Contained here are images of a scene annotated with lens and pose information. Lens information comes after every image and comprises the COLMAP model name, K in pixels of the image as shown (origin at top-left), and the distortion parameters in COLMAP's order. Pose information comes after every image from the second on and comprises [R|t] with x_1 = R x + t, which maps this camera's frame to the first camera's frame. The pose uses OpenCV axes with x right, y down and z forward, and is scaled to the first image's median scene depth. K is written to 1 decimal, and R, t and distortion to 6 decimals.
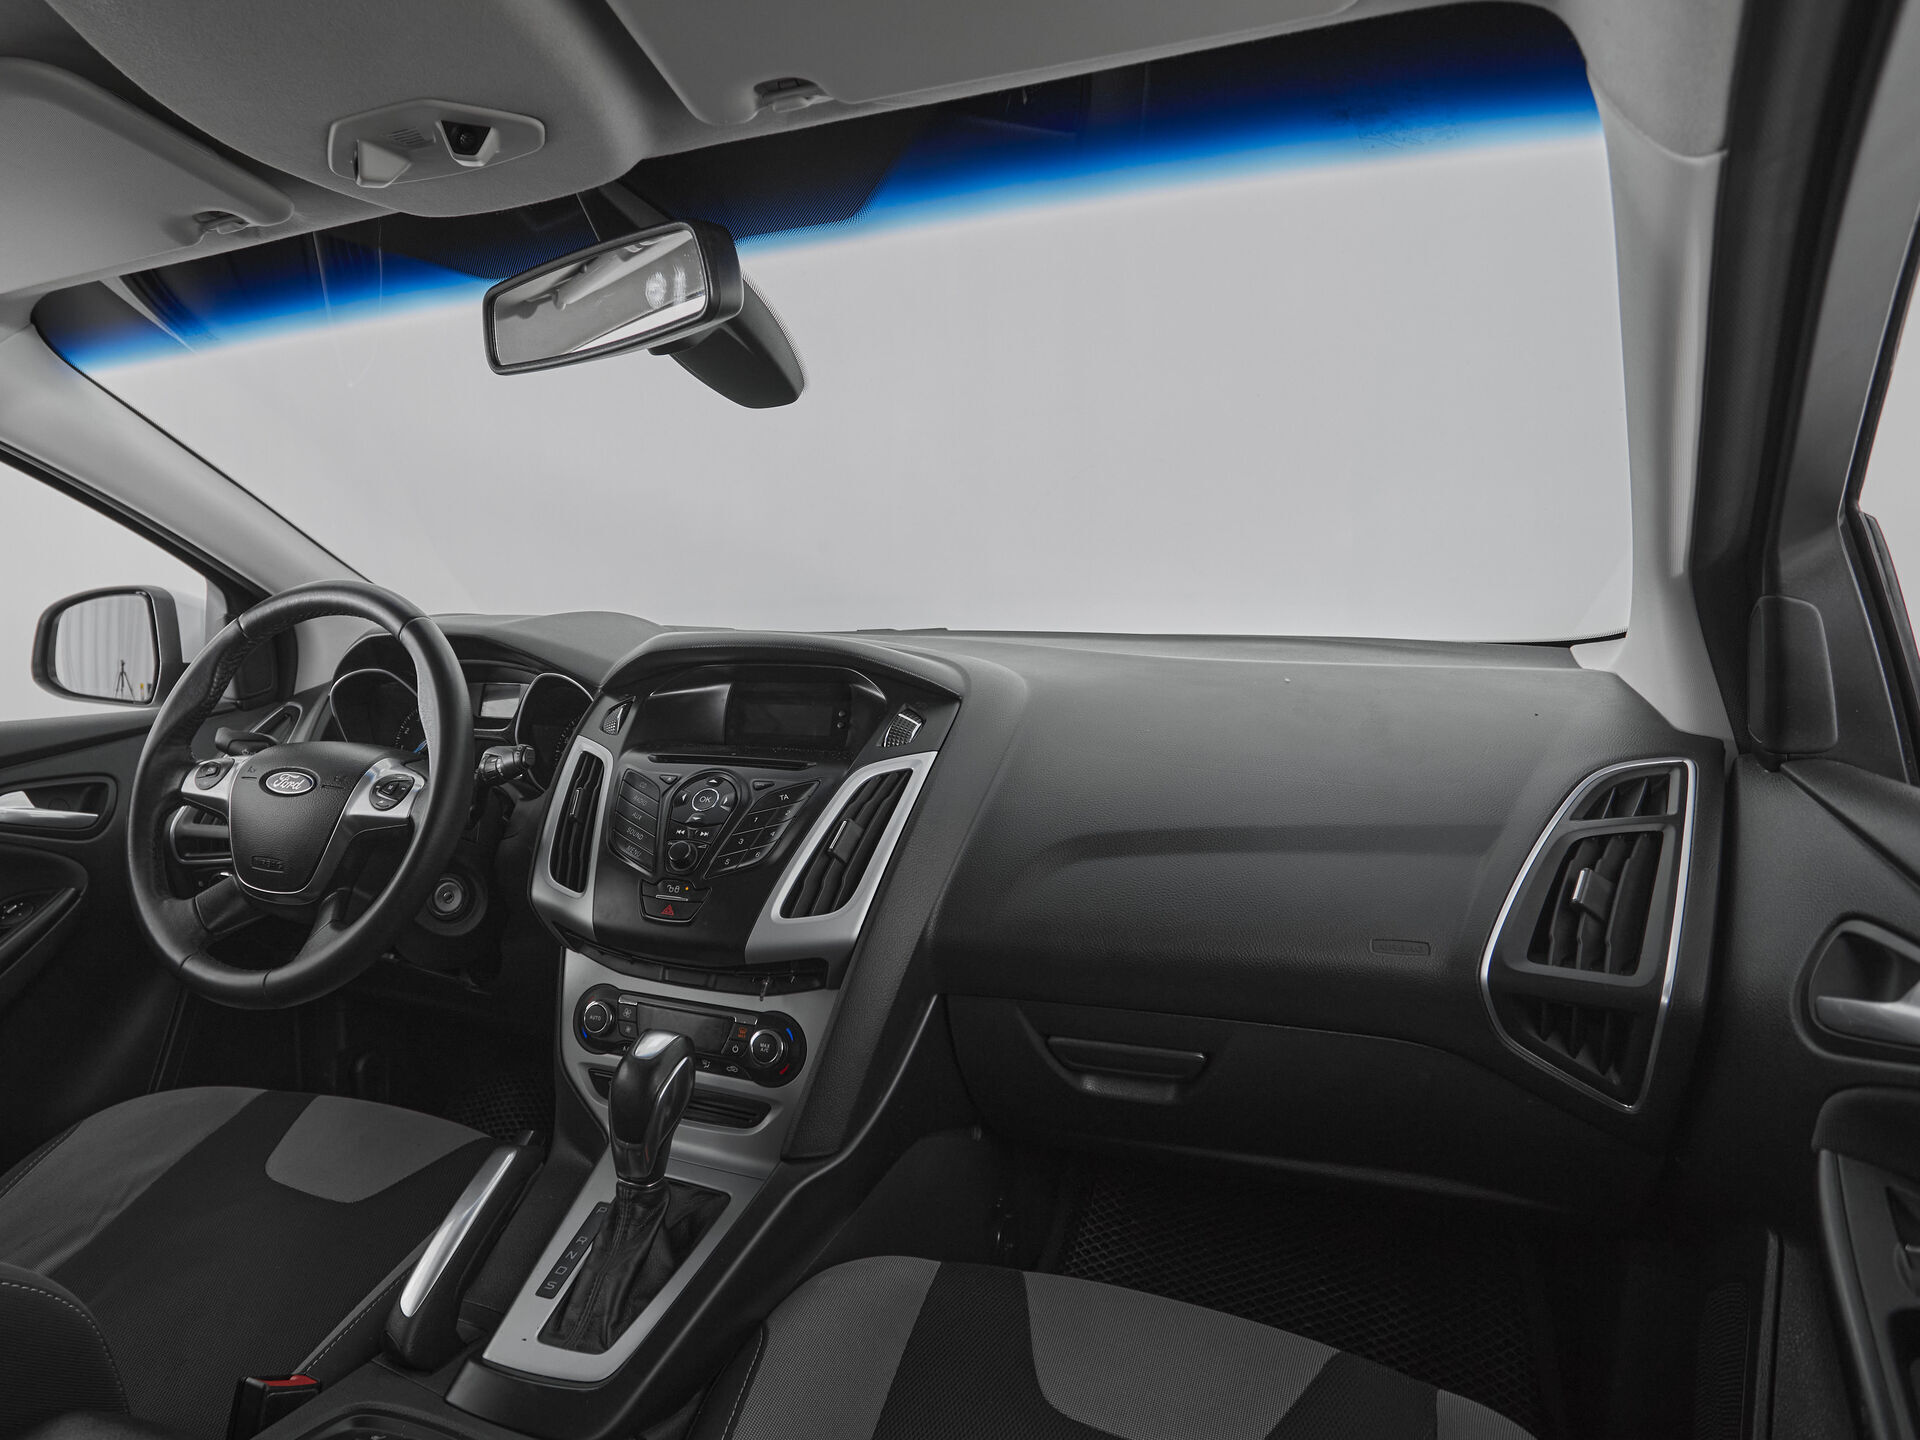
lens RADIAL K [[1153.7, 0, 745.3], [0, 1153.7, 718.2], [0, 0, 1]] dist [0.007187, 0.001875]
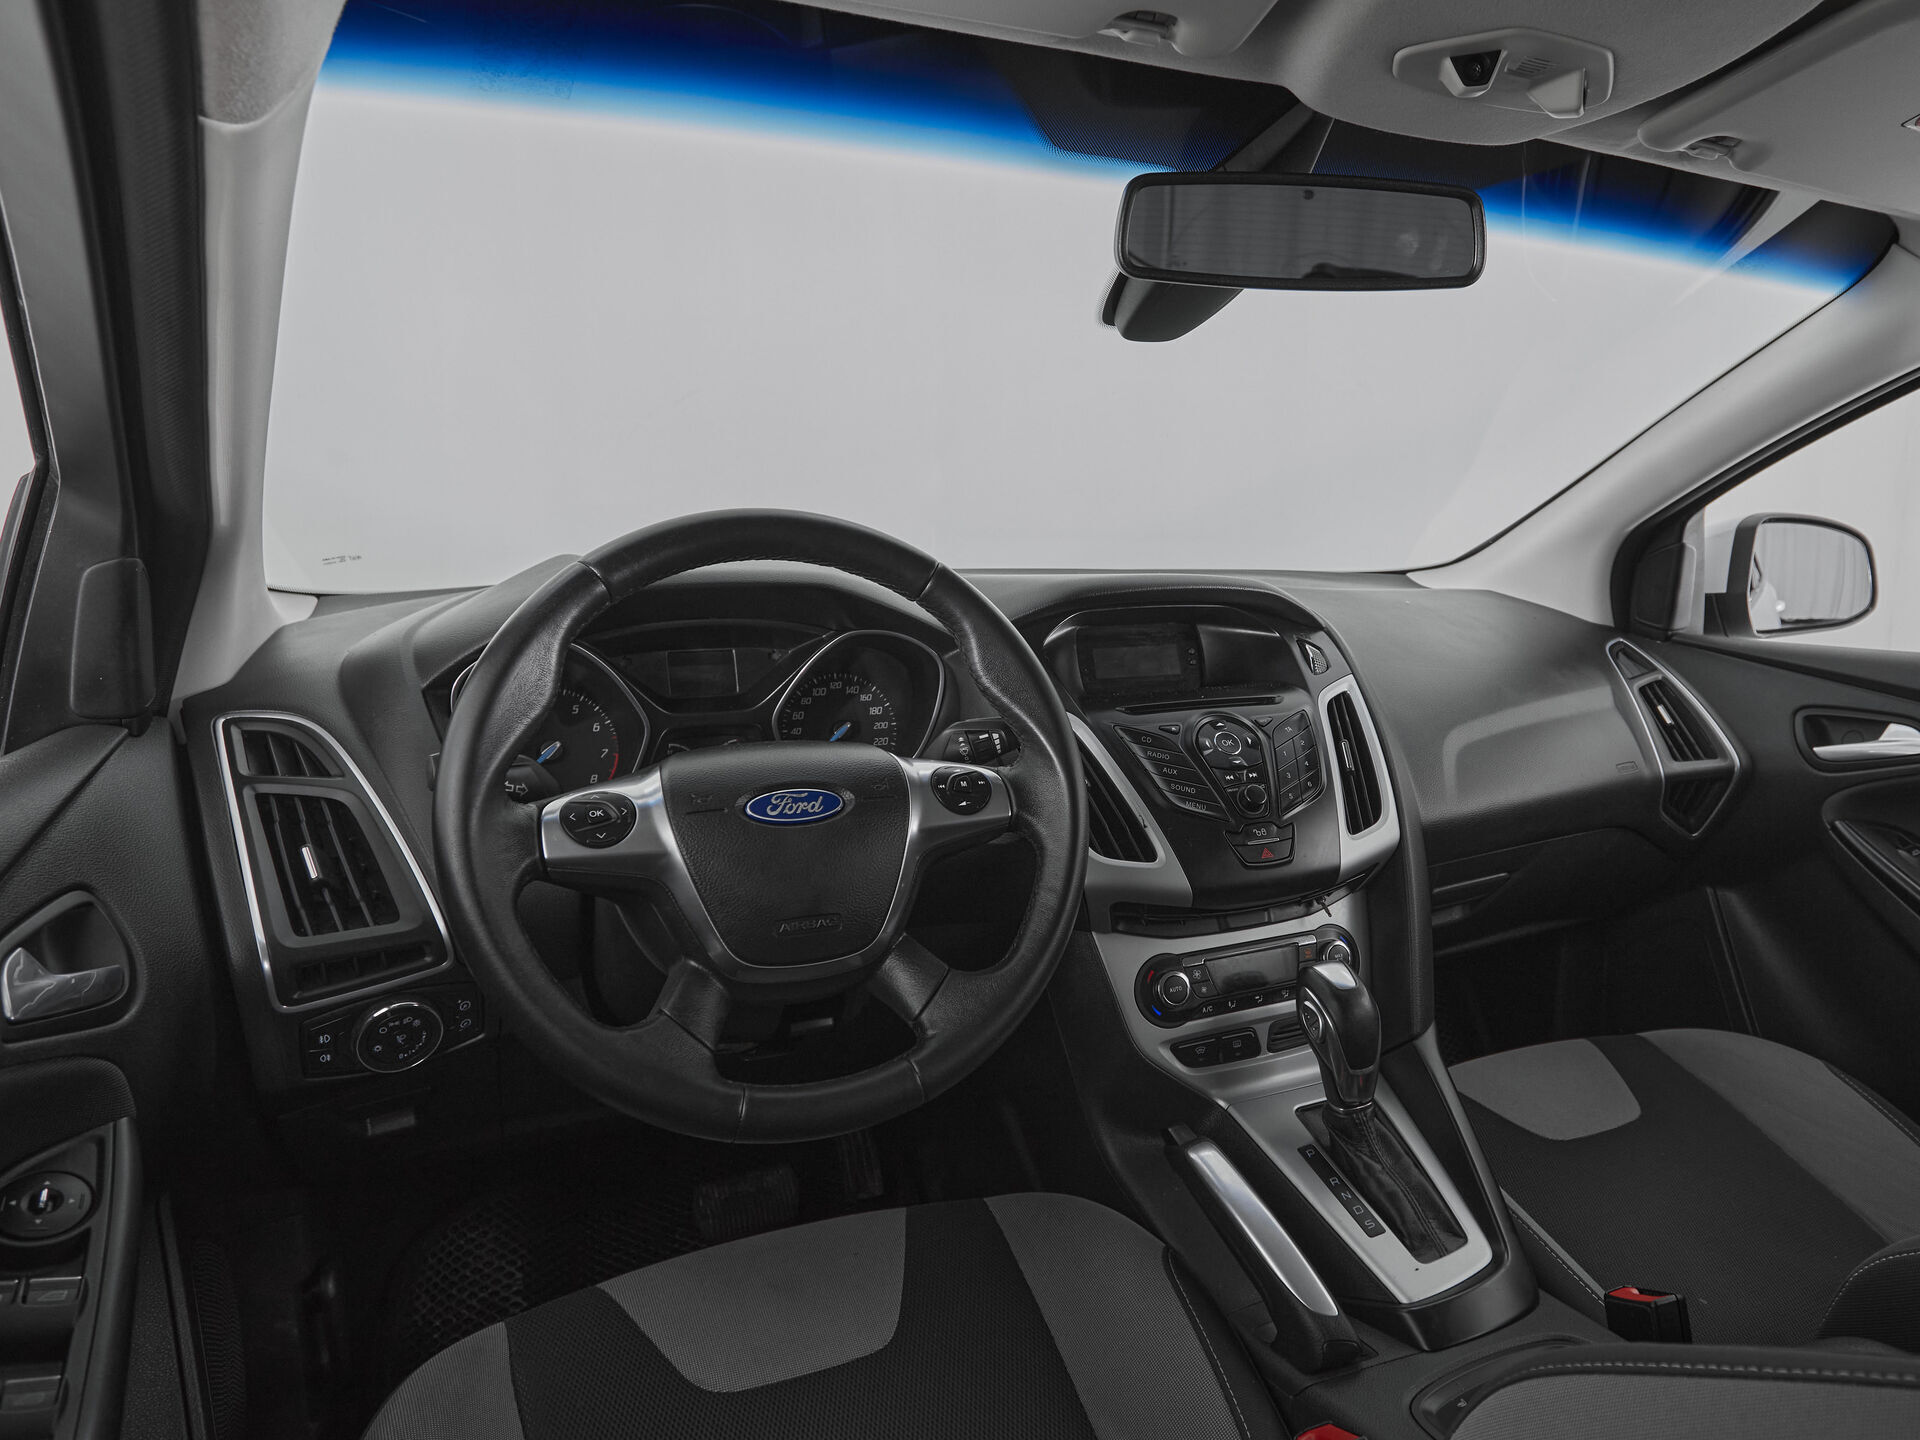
lens RADIAL K [[1205.8, 0, 1049.4], [0, 1205.8, 726.8], [0, 0, 1]] dist [0.006750, 0.001419]
pose [[0.609340, -0.116060, 0.784369, -0.900088], [0.070531, 0.993242, 0.092174, -0.047765], [-0.789766, -0.000843, 0.613408, 0.461806]]
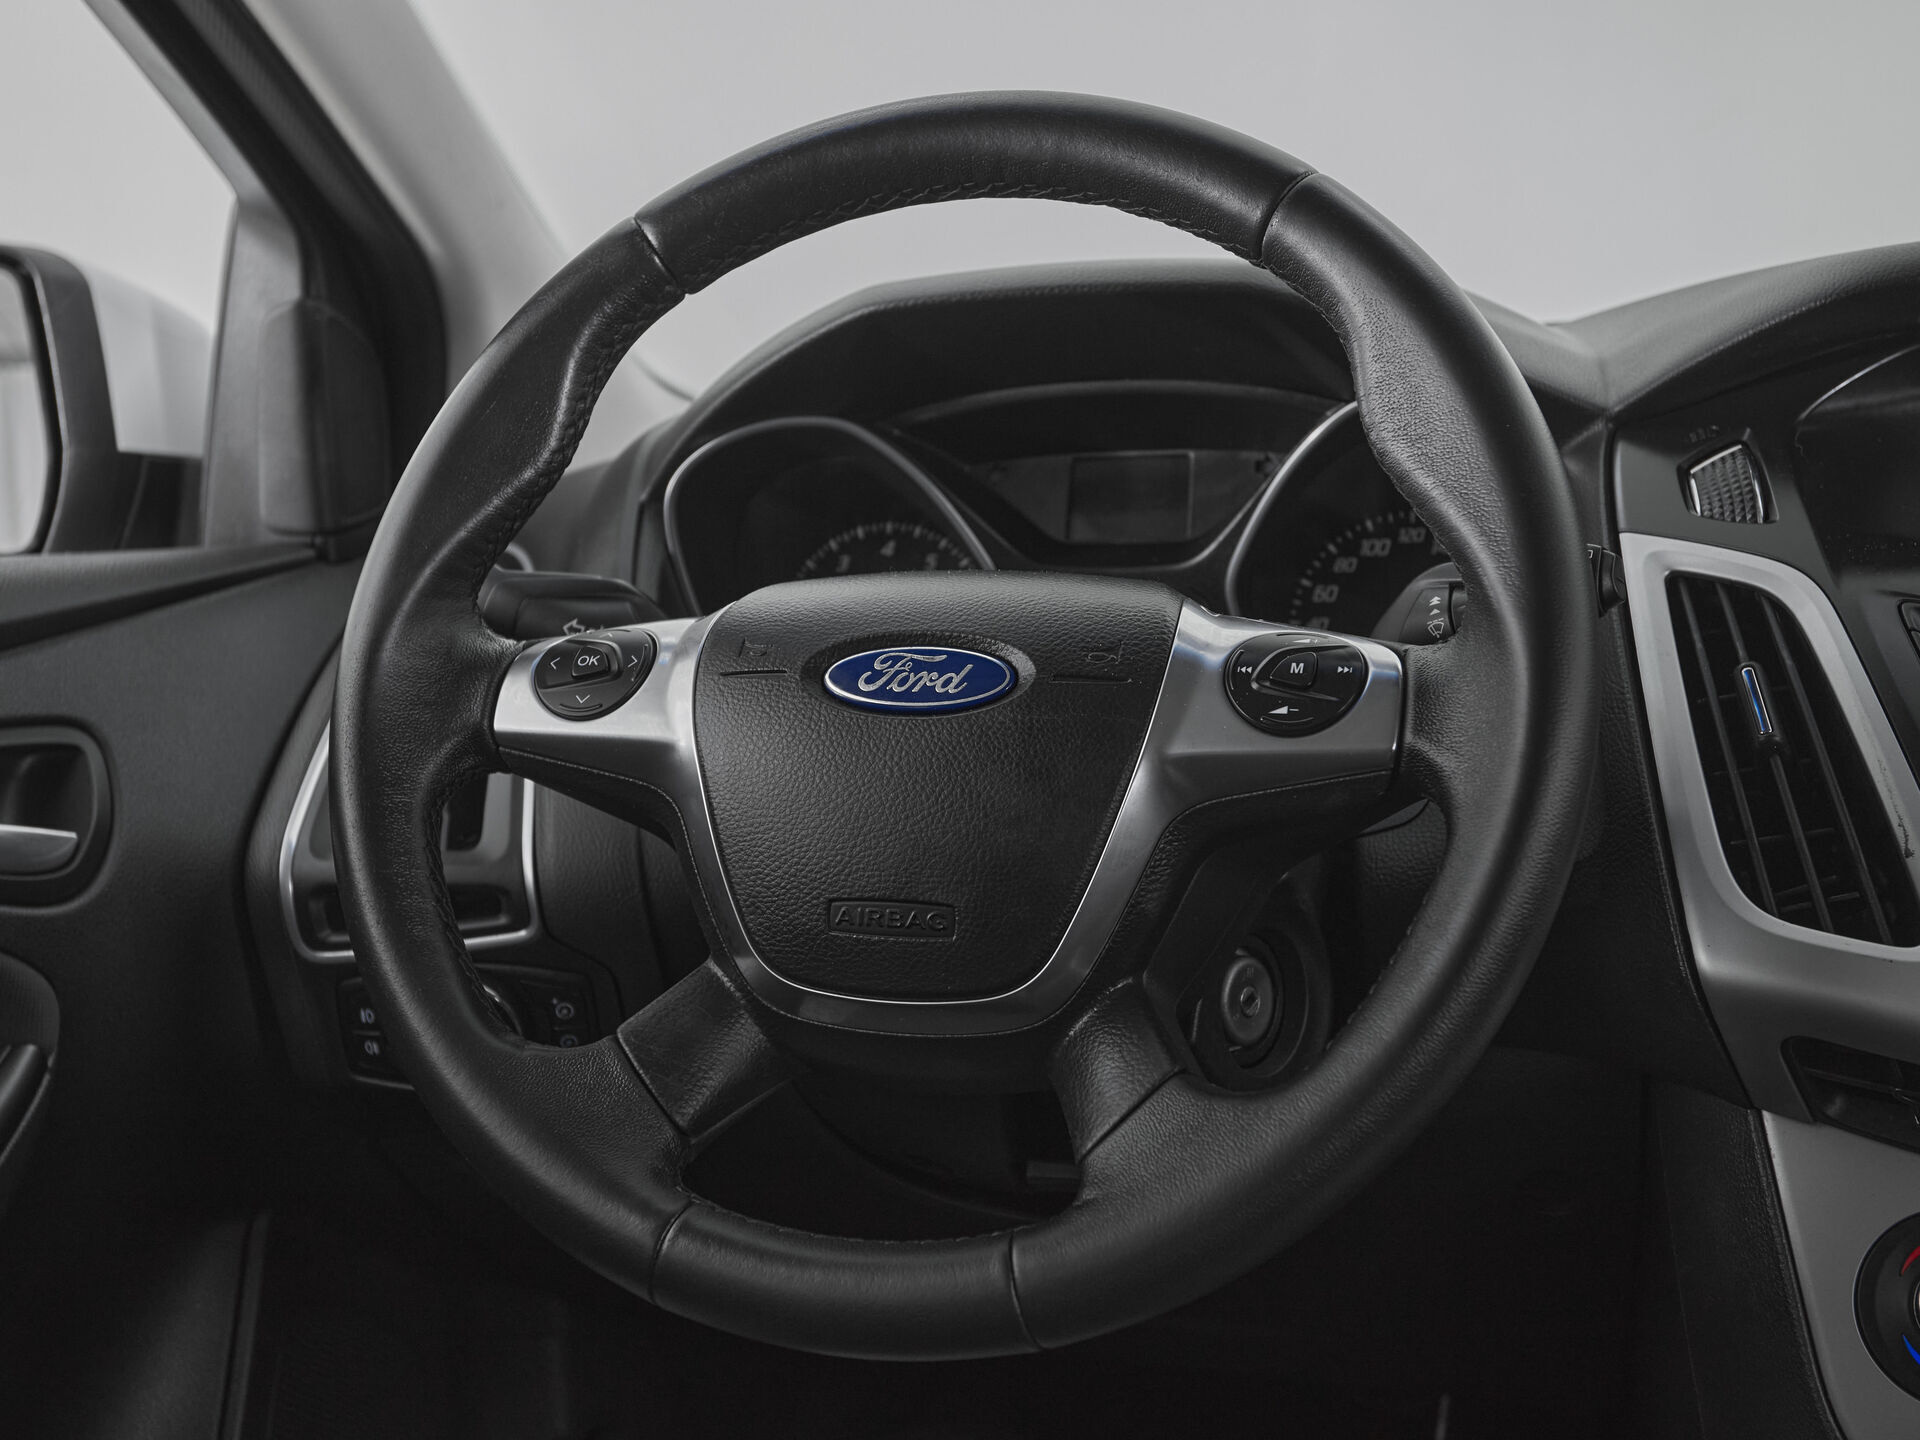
lens RADIAL K [[2131.9, 0, 960.0], [0, 2131.9, 720.0], [0, 0, 1]] dist [0.011105, 0.012453]
pose [[0.986504, -0.033842, 0.160203, -0.504436], [0.033058, 0.999425, 0.007557, 0.067438], [-0.160366, -0.002159, 0.987055, 0.403765]]
